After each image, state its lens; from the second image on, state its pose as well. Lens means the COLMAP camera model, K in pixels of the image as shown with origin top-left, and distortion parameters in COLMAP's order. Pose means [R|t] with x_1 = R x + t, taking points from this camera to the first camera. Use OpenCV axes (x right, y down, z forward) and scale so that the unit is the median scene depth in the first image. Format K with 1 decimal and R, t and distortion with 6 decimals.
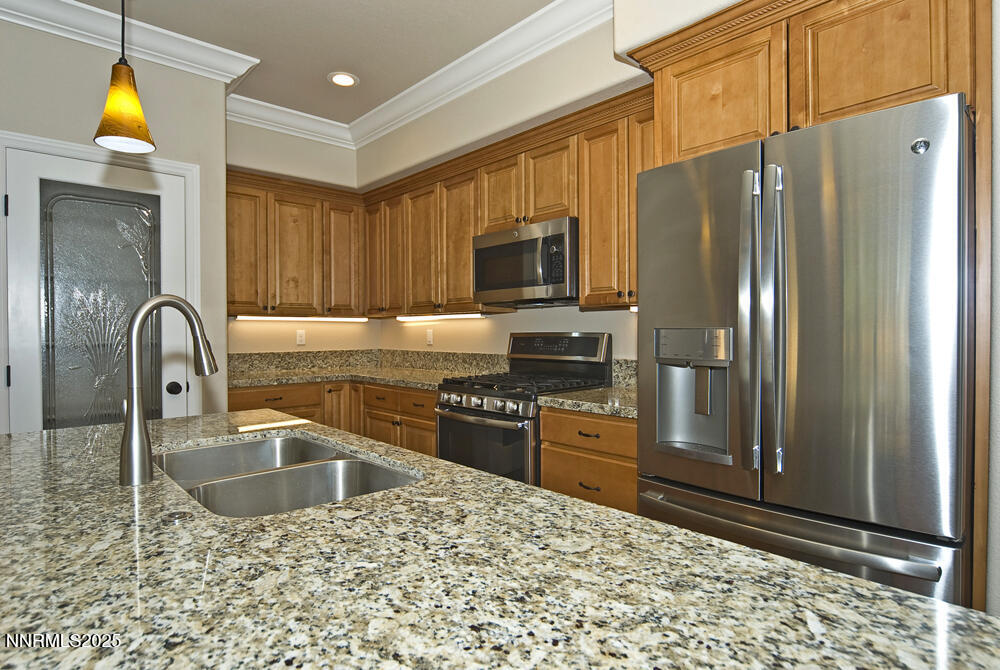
lens RADIAL K [[534.6, 0, 502.8], [0, 534.6, 334.6], [0, 0, 1]] dist [-0.019429, 0.004069]
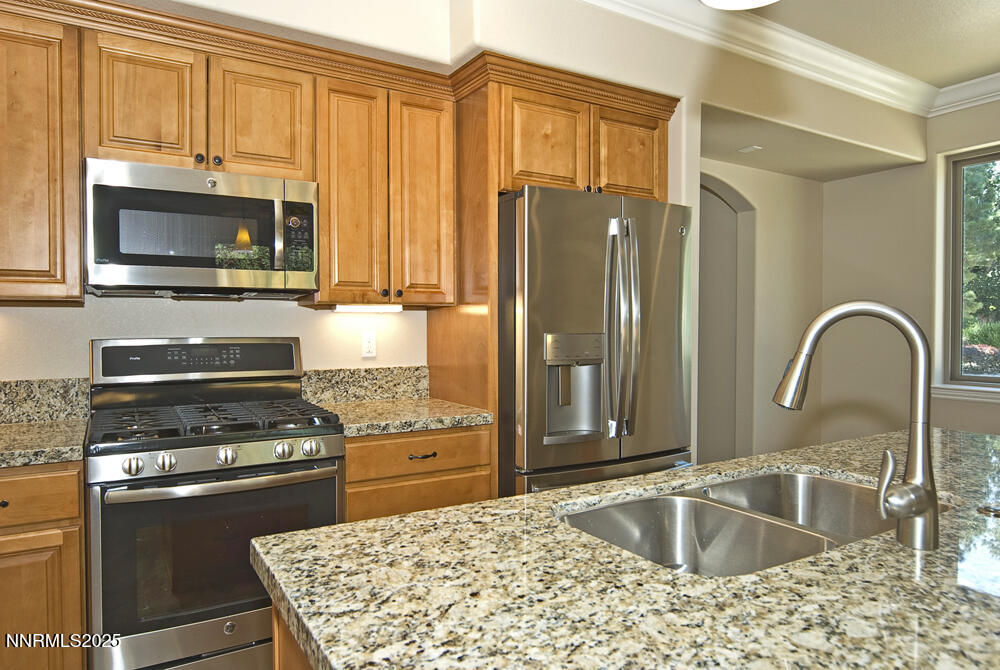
lens RADIAL K [[653.8, 0, 497.9], [0, 653.8, 336.7], [0, 0, 1]] dist [-0.011758, 0.003834]
pose [[0.194553, -0.018213, 0.980723, -0.684794], [0.007054, 0.999828, 0.017168, -0.018359], [-0.980867, 0.003578, 0.194648, 0.545718]]
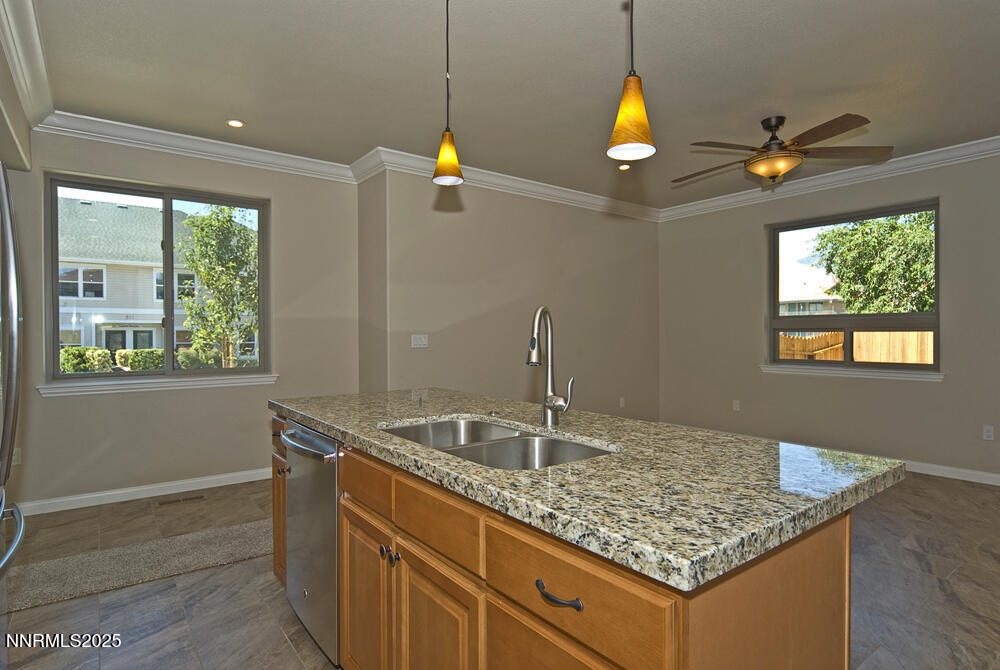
lens RADIAL K [[534.6, 0, 509.4], [0, 534.6, 337.9], [0, 0, 1]] dist [-0.019429, 0.004069]
pose [[-0.997688, 0.003619, 0.067858, -0.281817], [0.004562, 0.999895, 0.013744, -0.004242], [-0.067802, 0.014021, -0.997600, 1.007985]]
